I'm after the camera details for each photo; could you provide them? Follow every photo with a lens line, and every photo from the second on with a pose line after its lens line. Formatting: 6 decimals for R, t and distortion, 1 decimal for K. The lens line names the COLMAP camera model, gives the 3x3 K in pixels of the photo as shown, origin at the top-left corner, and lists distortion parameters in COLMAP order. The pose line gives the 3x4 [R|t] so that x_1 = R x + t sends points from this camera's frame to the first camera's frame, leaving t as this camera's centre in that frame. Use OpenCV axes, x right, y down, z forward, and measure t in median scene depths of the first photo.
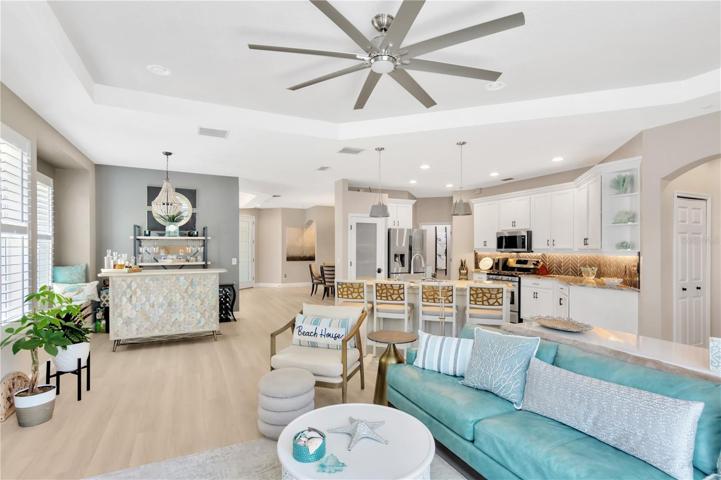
lens RADIAL K [[364.0, 0, 361.8], [0, 364.0, 248.0], [0, 0, 1]] dist [0.008181, 0.000836]
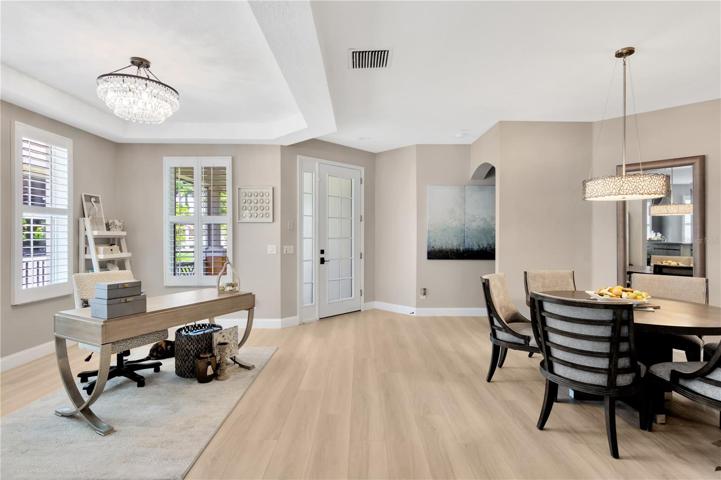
lens RADIAL K [[357.9, 0, 360.5], [0, 357.9, 240.0], [0, 0, 1]] dist [0.001533, 0.000234]
pose [[0.901272, 0.005941, -0.433213, -0.167447], [-0.000891, 0.999929, 0.011858, 0.011140], [0.433253, -0.010301, 0.901213, 1.072661]]
